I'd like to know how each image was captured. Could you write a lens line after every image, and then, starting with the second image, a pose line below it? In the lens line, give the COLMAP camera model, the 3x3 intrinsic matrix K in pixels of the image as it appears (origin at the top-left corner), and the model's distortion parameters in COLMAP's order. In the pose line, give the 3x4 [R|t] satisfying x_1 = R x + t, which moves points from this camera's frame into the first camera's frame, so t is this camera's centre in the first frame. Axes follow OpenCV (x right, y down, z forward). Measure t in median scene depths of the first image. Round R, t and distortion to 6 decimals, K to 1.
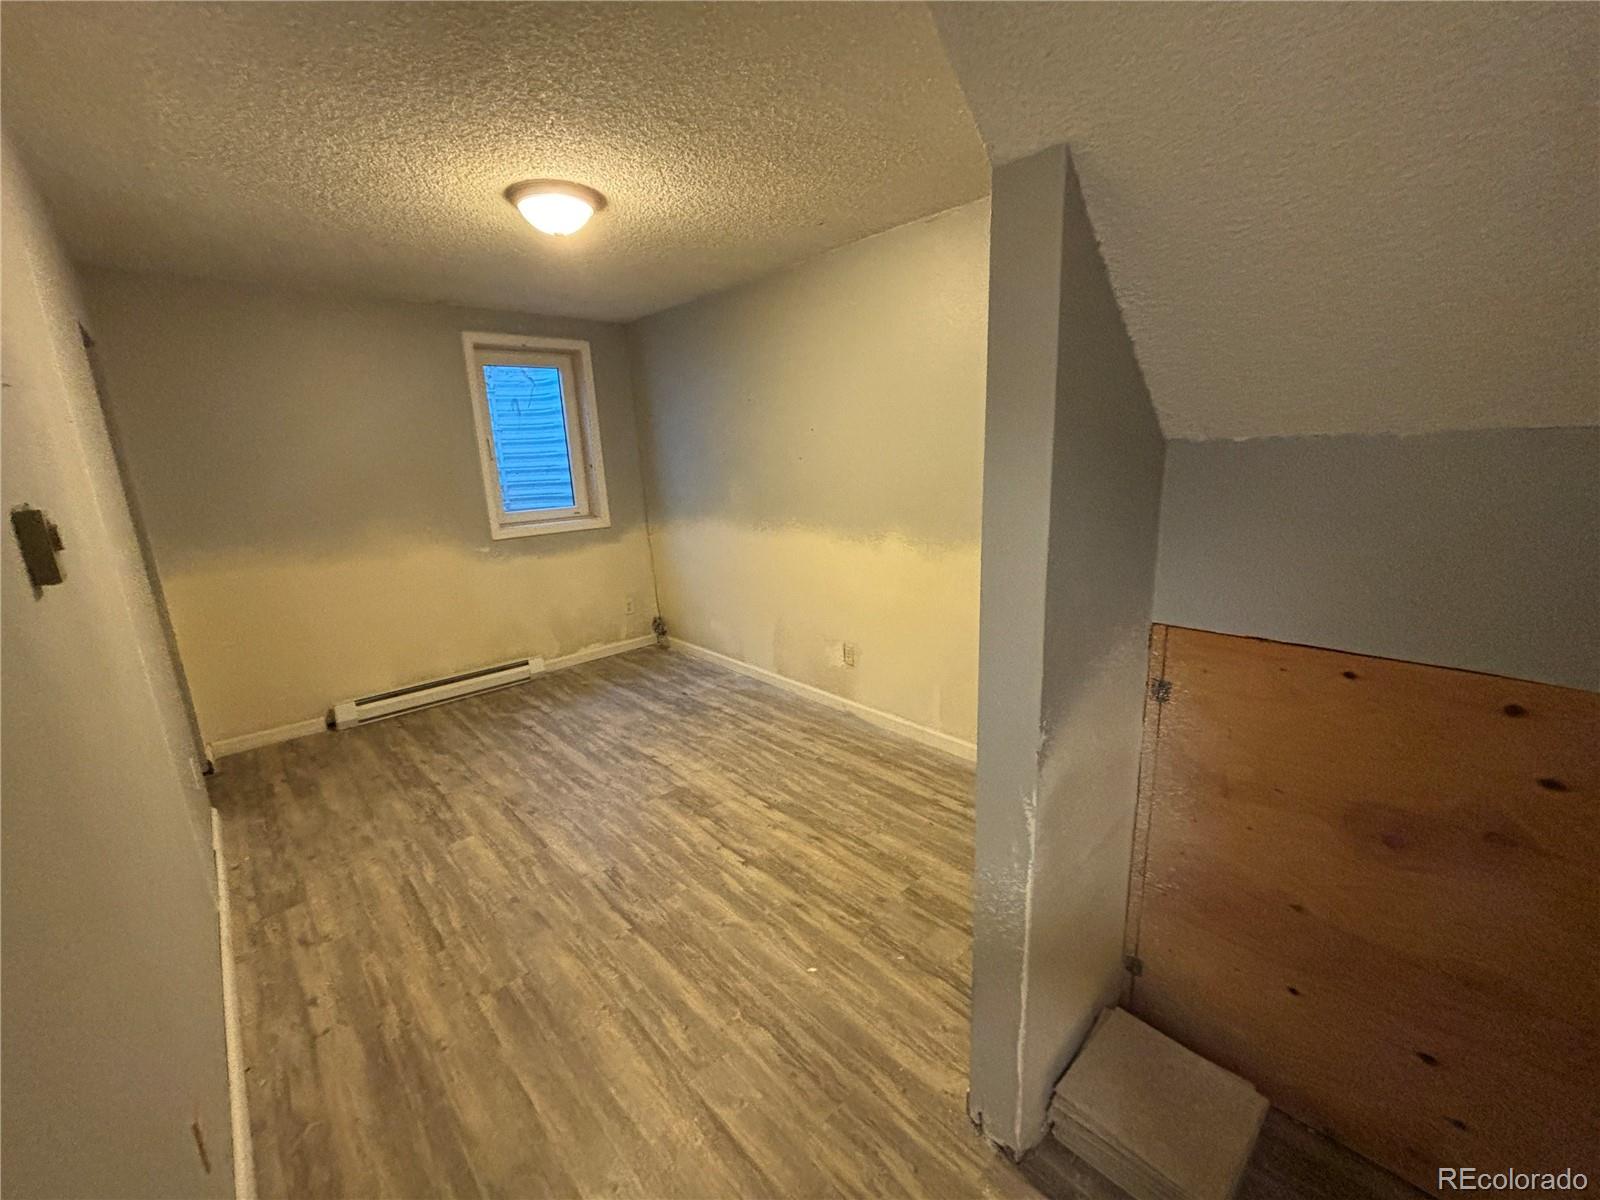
lens RADIAL K [[642.9, 0, 798.3], [0, 642.9, 600.1], [0, 0, 1]] dist [-0.002999, -0.000499]
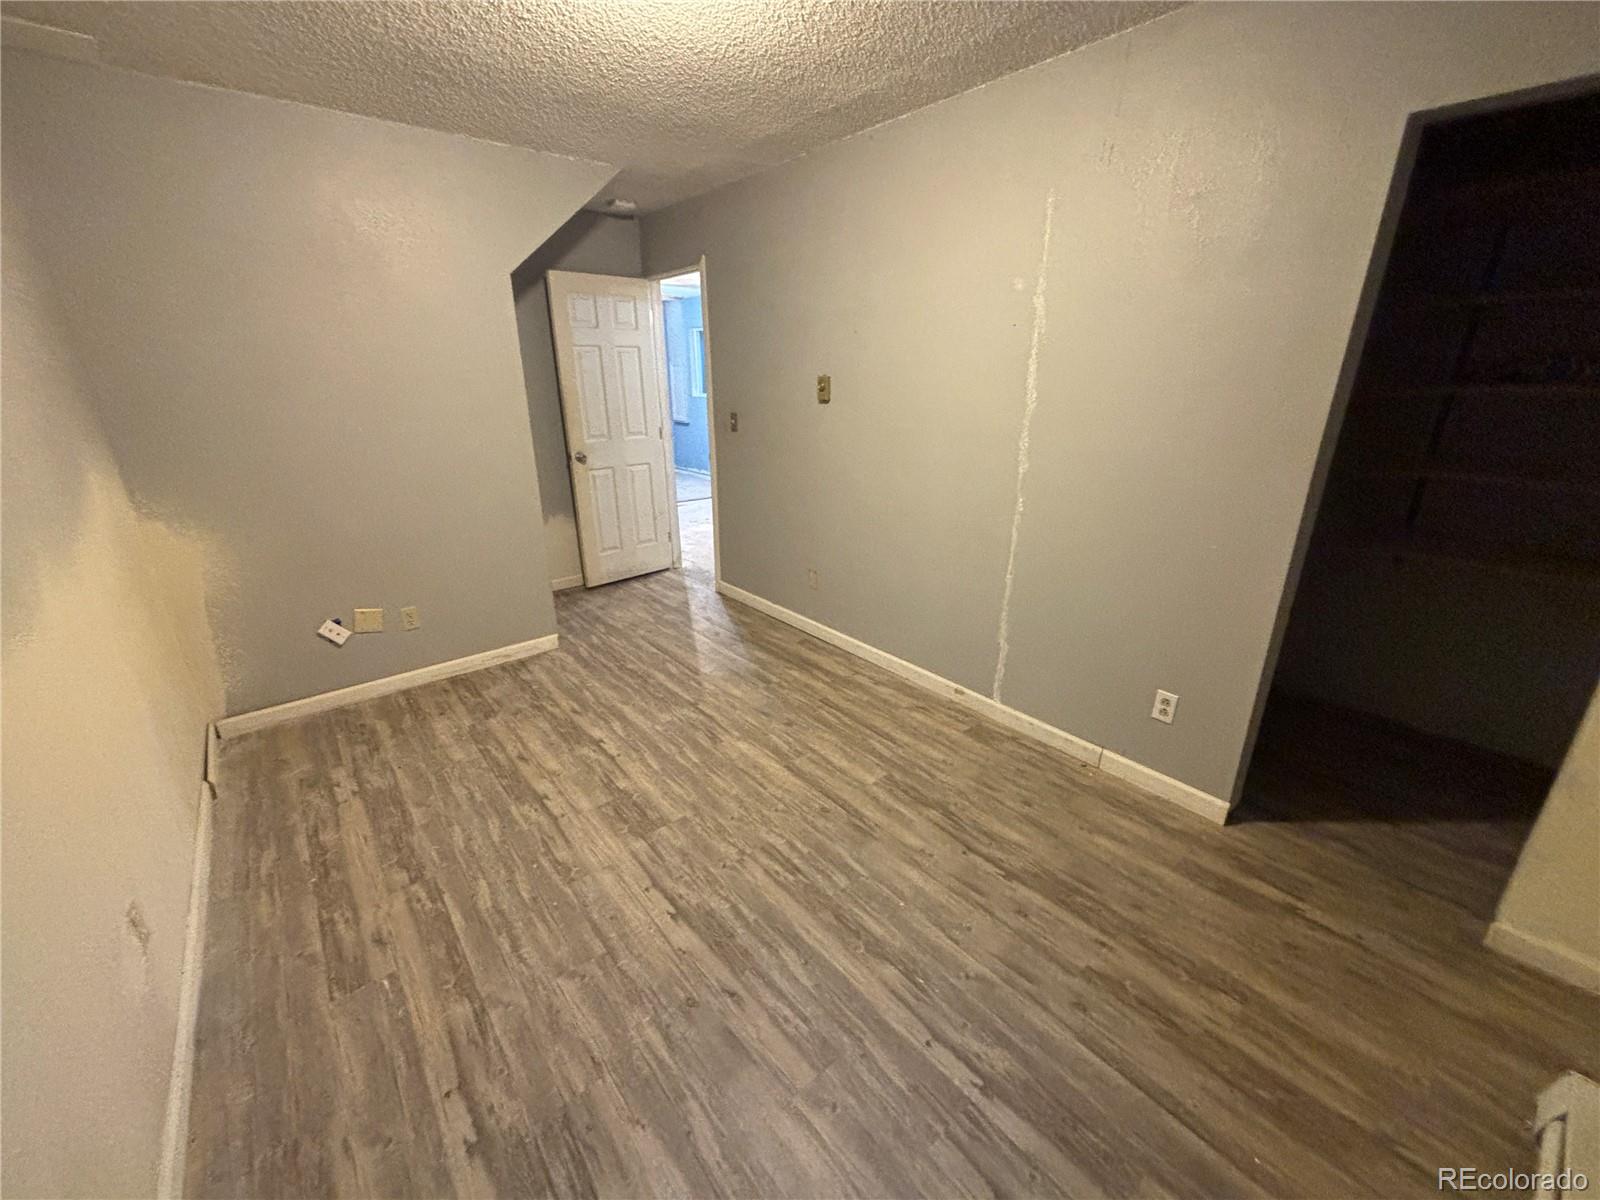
lens RADIAL K [[642.9, 0, 798.3], [0, 642.9, 600.1], [0, 0, 1]] dist [-0.002999, -0.000499]
pose [[-0.997160, 0.015920, 0.073612, -0.444481], [0.053466, 0.838018, 0.543017, -0.341371], [-0.053043, 0.545411, -0.836489, 1.536713]]
